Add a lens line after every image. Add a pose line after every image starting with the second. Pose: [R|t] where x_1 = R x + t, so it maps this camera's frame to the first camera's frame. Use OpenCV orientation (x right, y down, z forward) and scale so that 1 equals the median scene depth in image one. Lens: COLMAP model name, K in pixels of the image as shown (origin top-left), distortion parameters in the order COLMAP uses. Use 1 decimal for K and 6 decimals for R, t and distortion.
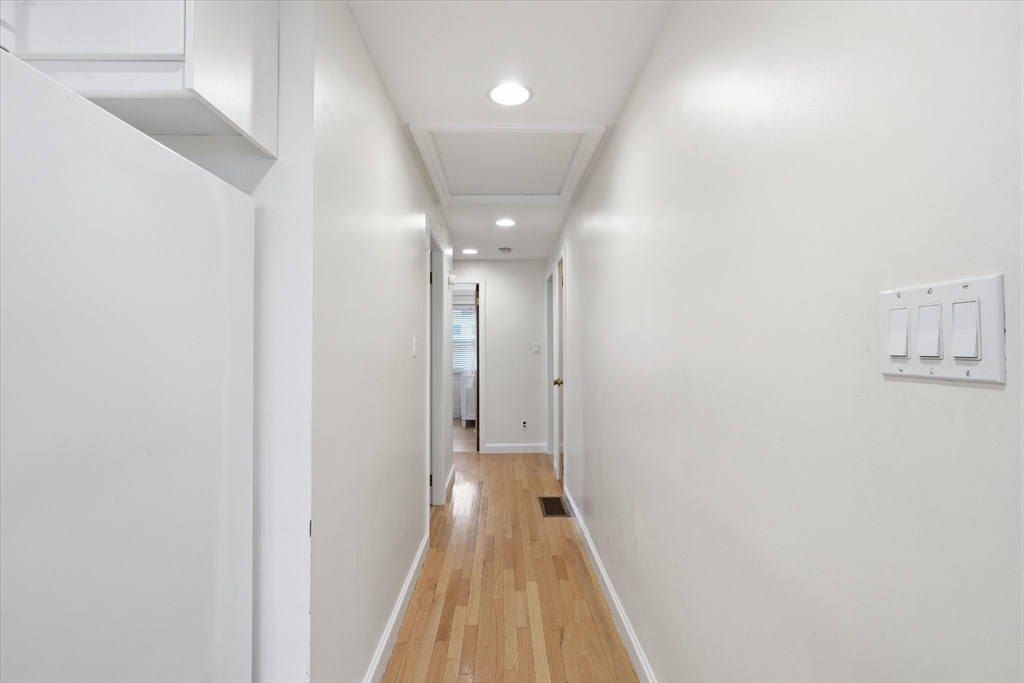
lens RADIAL K [[490.9, 0, 510.9], [0, 490.9, 341.3], [0, 0, 1]] dist [-0.002936, 0.001313]
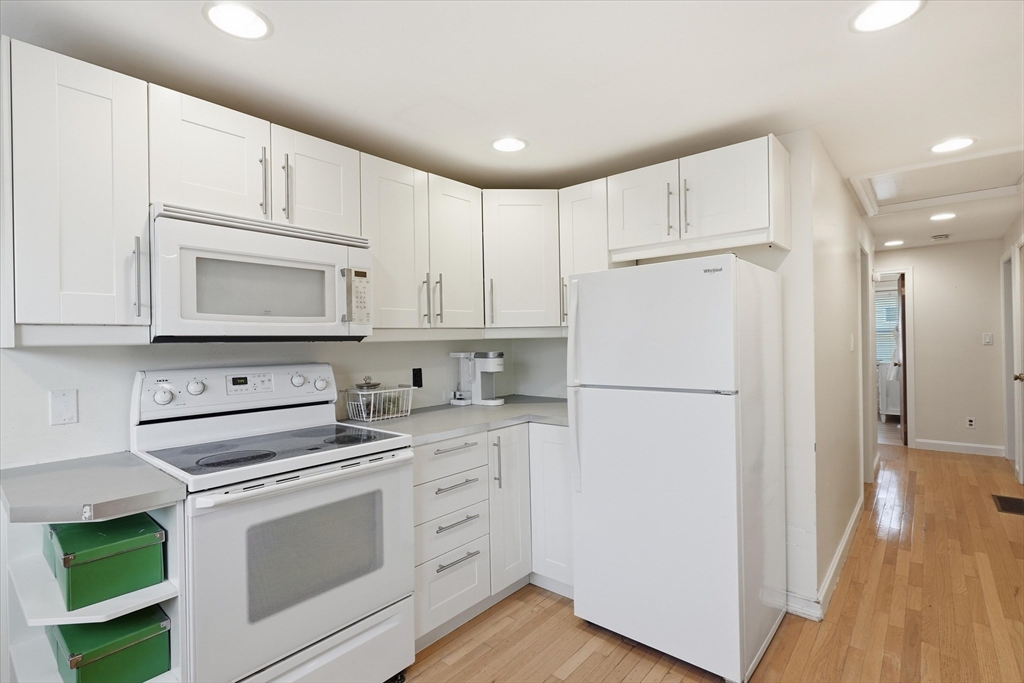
lens RADIAL K [[490.9, 0, 510.9], [0, 490.9, 341.3], [0, 0, 1]] dist [-0.002936, 0.001313]
pose [[0.748924, -0.009403, -0.662589, -0.010511], [0.025054, 0.999586, 0.014133, -0.022905], [0.662182, -0.027185, 0.748849, -0.343496]]
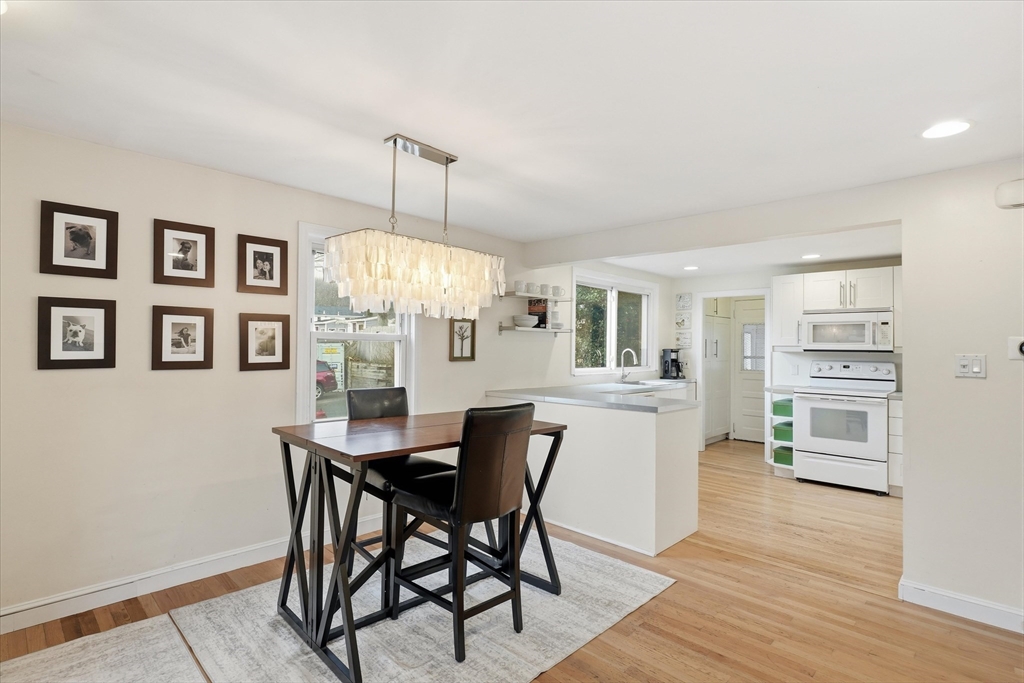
lens RADIAL K [[506.0, 0, 512.0], [0, 506.0, 341.5], [0, 0, 1]] dist [0.001429, 0.000405]
pose [[-0.707570, -0.013947, -0.706505, 1.170687], [0.002075, 0.999760, -0.021814, -0.021725], [0.706640, -0.016901, -0.707371, 0.240274]]
